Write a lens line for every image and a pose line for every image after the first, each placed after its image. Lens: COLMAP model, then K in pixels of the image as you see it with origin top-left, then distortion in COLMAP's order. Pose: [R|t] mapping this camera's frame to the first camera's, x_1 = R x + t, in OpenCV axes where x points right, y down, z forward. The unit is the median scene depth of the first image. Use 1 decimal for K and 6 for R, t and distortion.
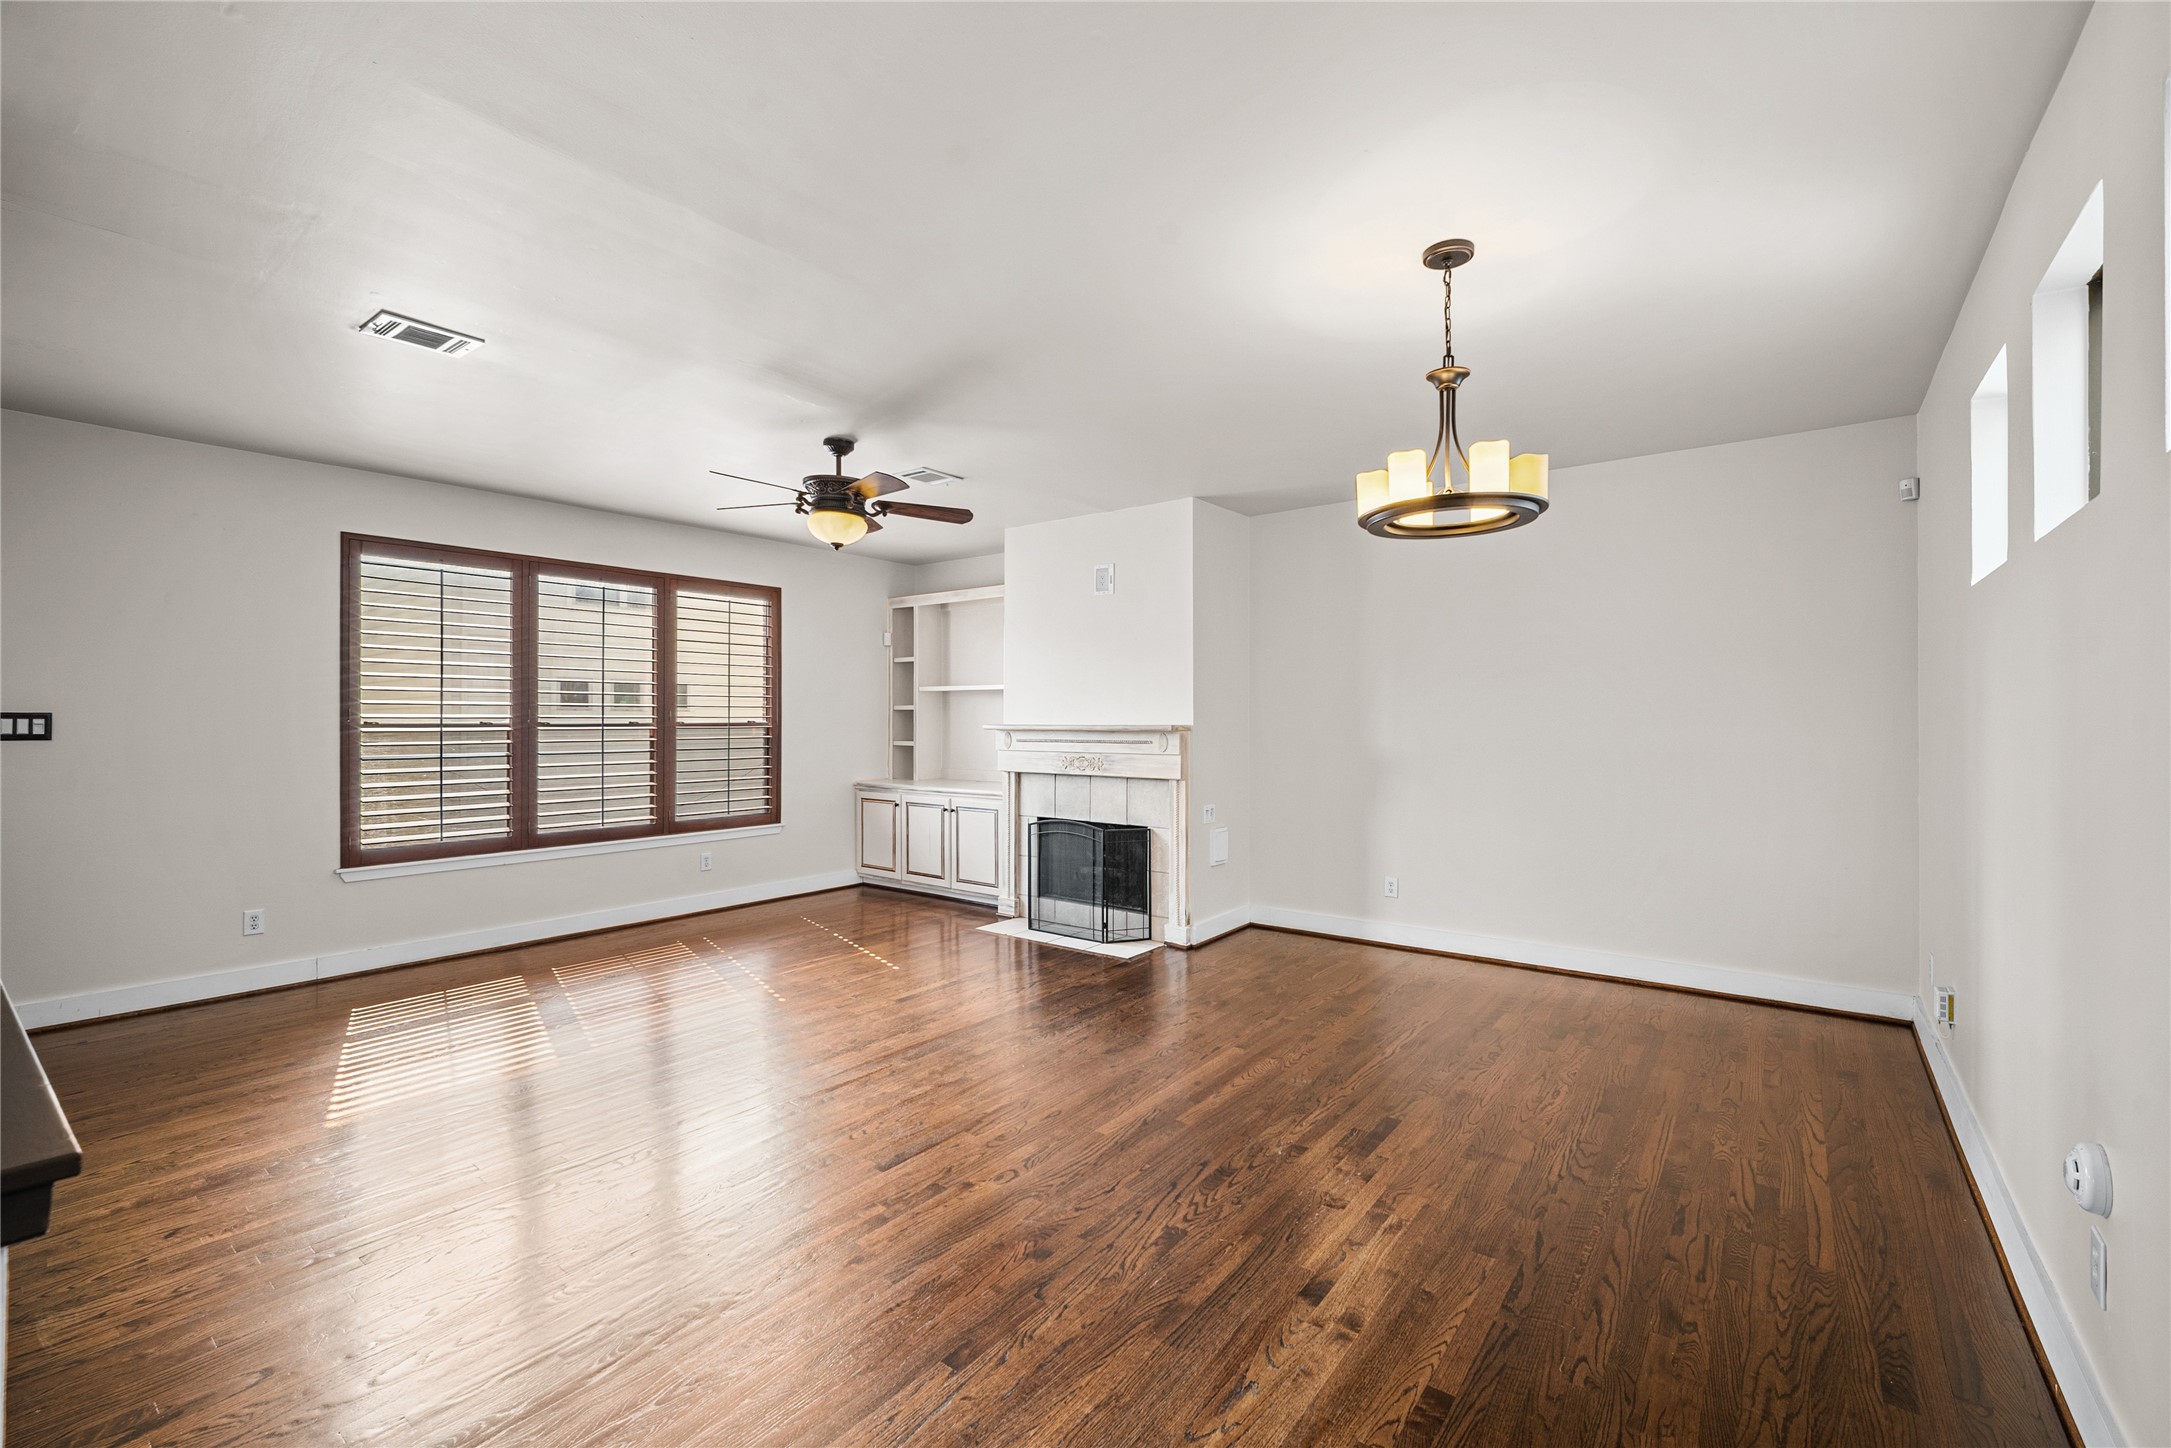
lens RADIAL K [[912.7, 0, 1095.4], [0, 912.7, 717.4], [0, 0, 1]] dist [0.001513, 0.000341]
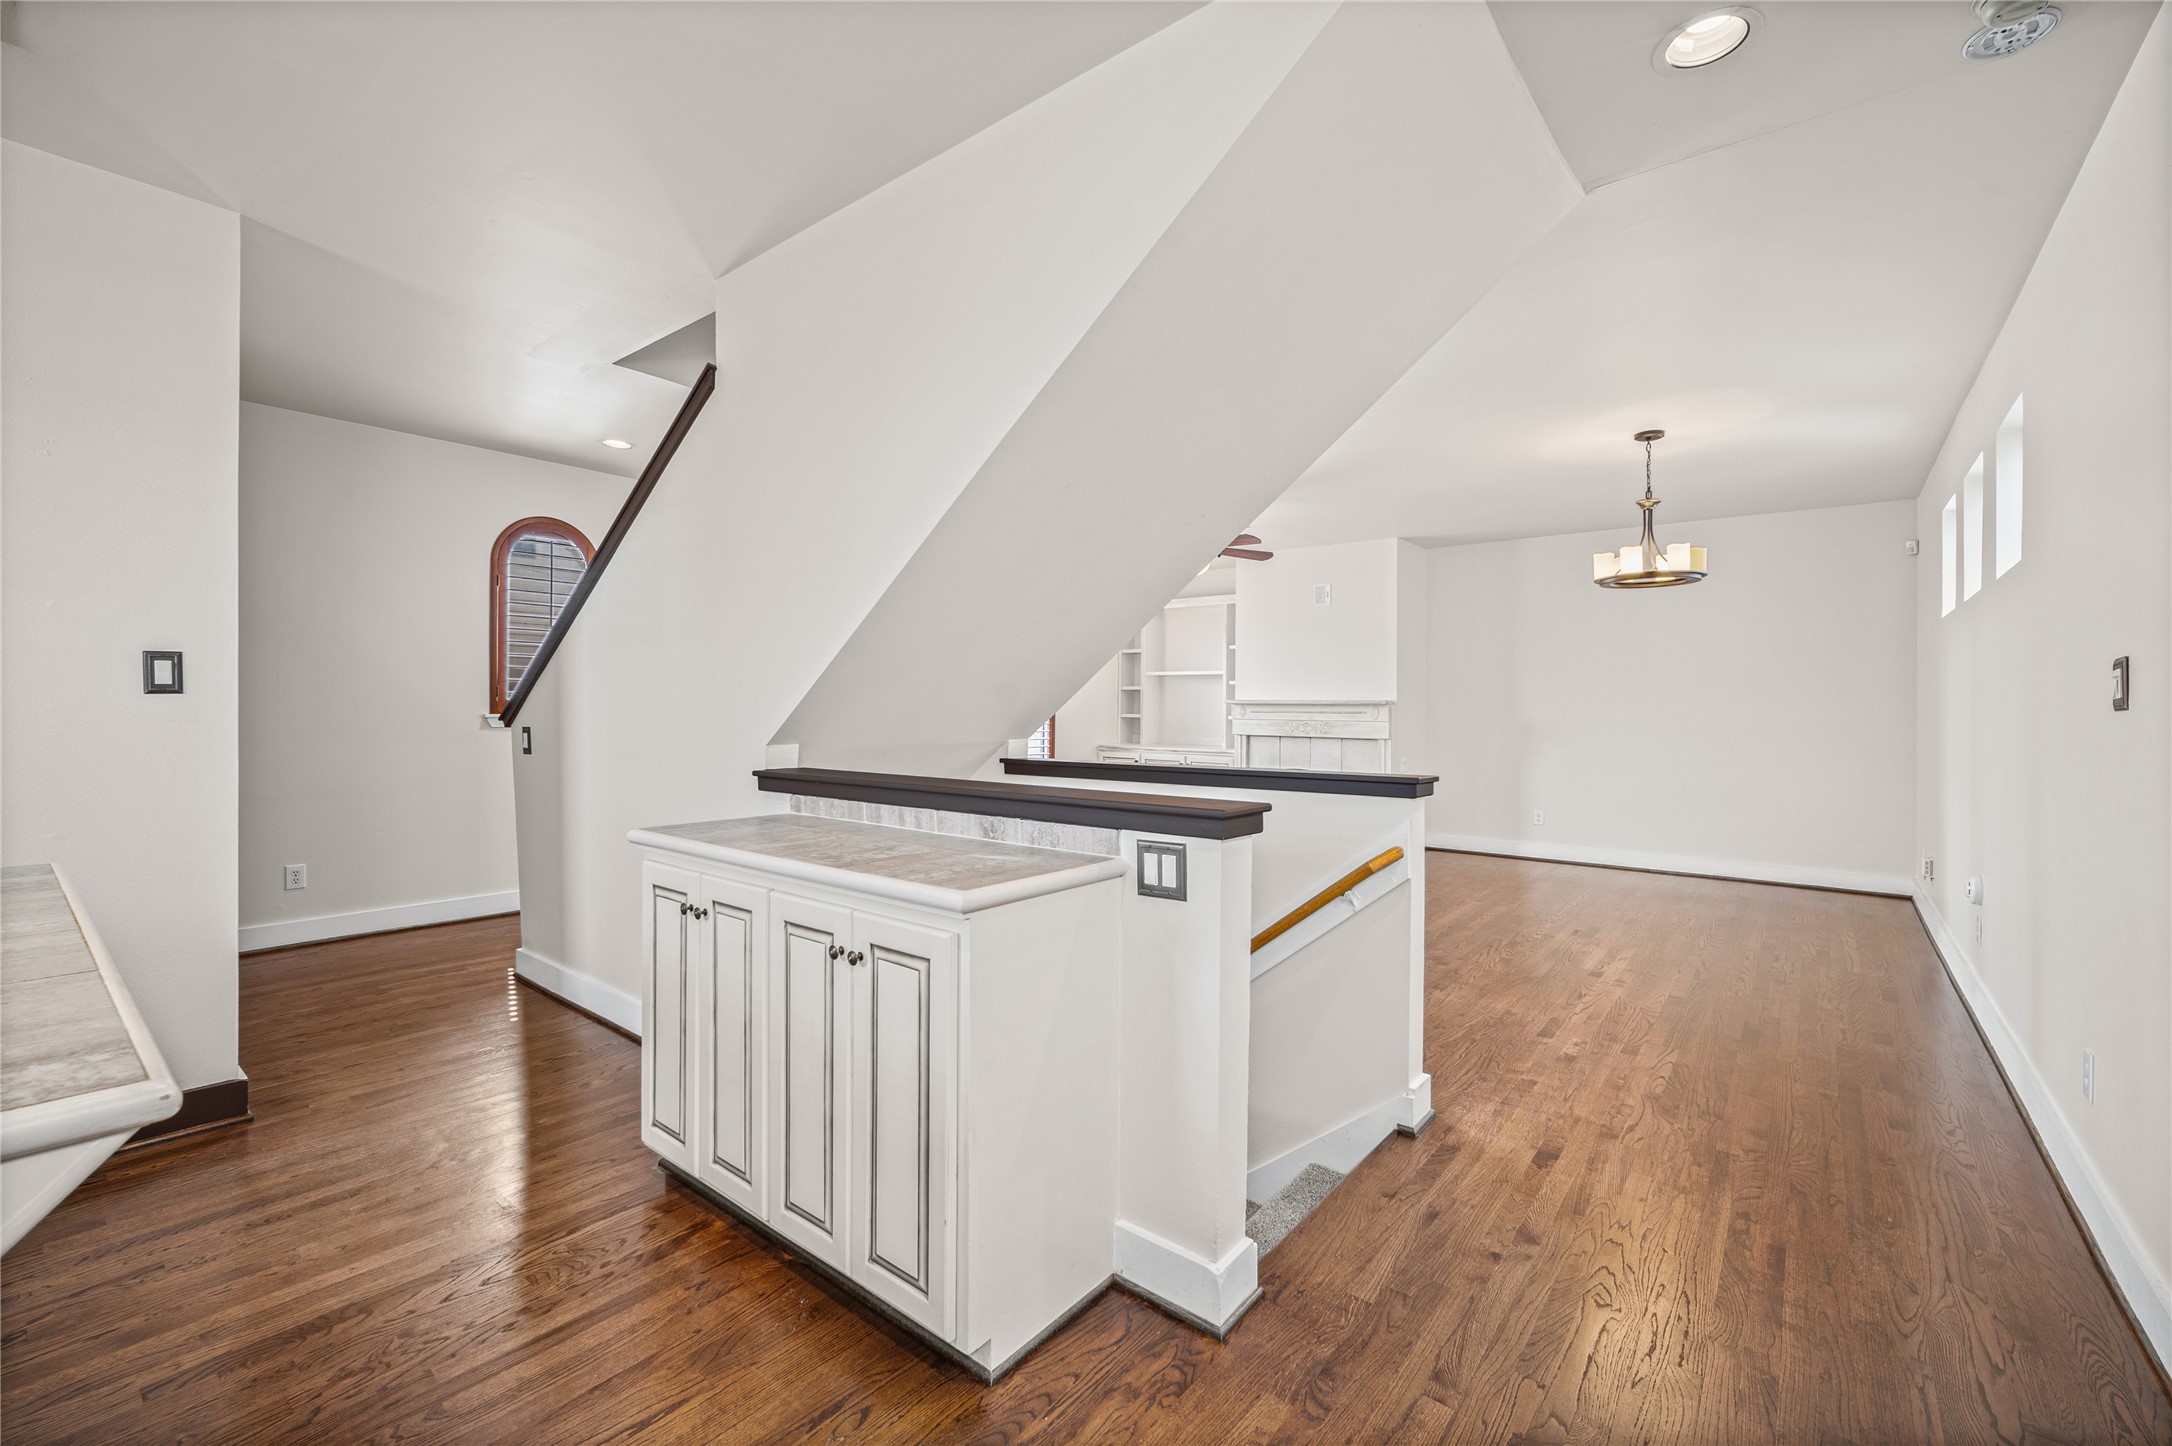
lens RADIAL K [[908.8, 0, 1090.8], [0, 908.8, 702.8], [0, 0, 1]] dist [-0.000406, -0.000187]
pose [[0.999710, 0.007744, -0.022782, -0.323838], [-0.007782, 0.999968, -0.001571, 0.017588], [0.022769, 0.001747, 0.999739, -0.398410]]
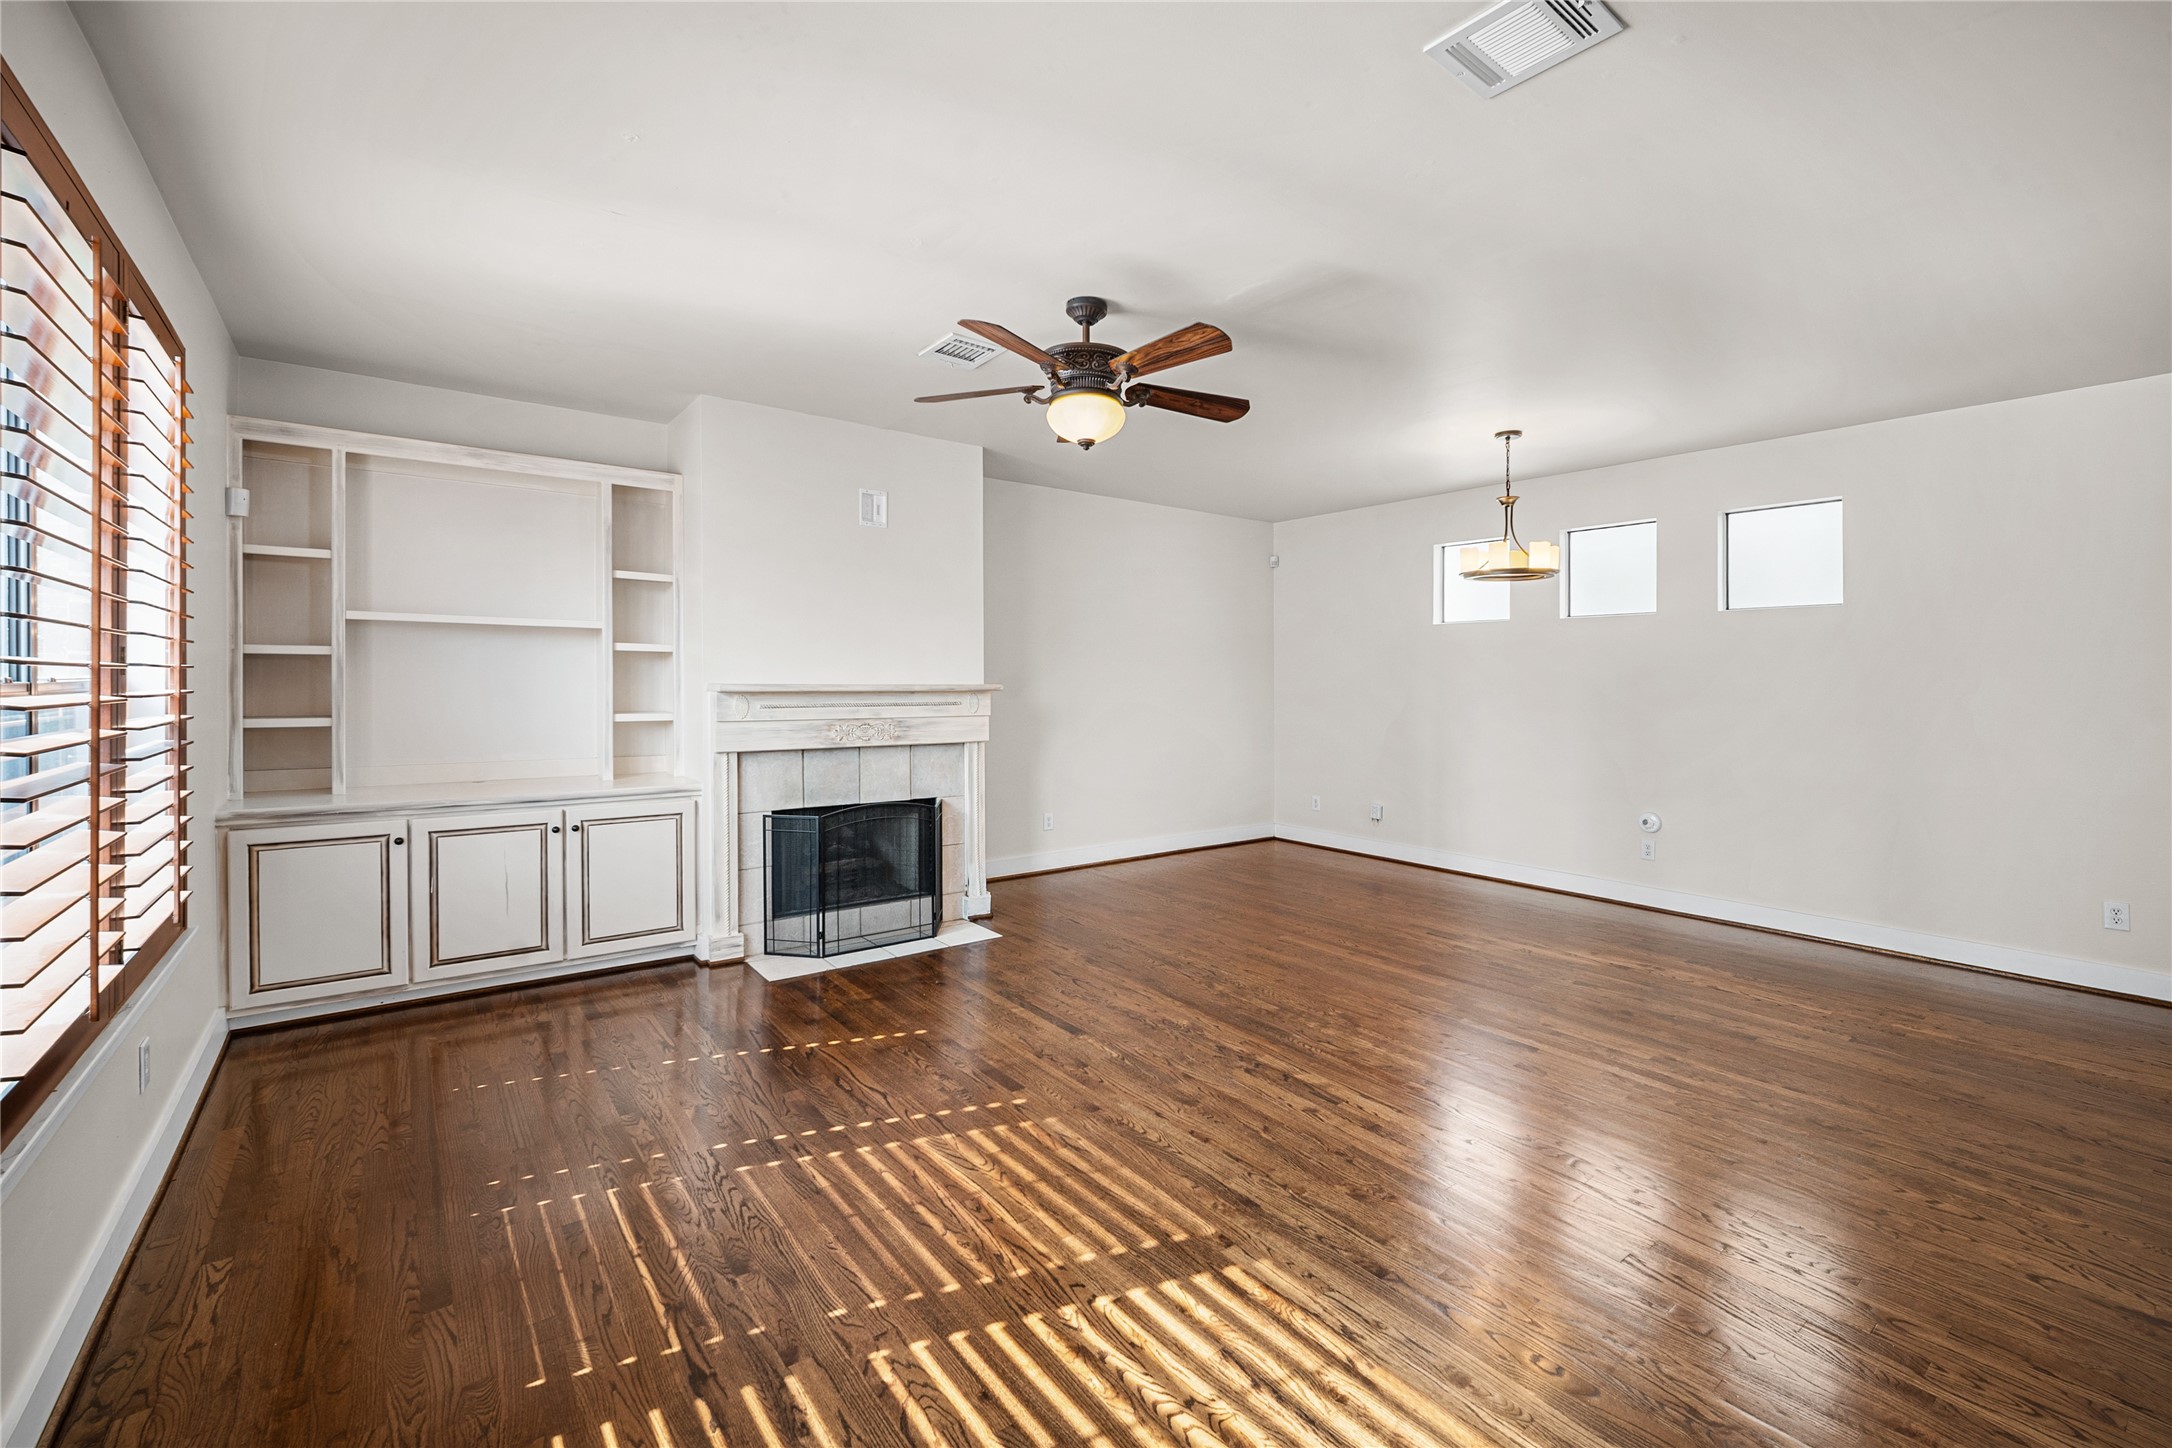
lens RADIAL K [[914.6, 0, 1090.1], [0, 914.6, 682.1], [0, 0, 1]] dist [-0.001261, -0.000263]
pose [[0.254834, 0.000426, 0.966985, -0.781097], [-0.008908, 0.999959, 0.001907, 0.003046], [-0.966944, -0.009100, 0.254827, 0.632098]]
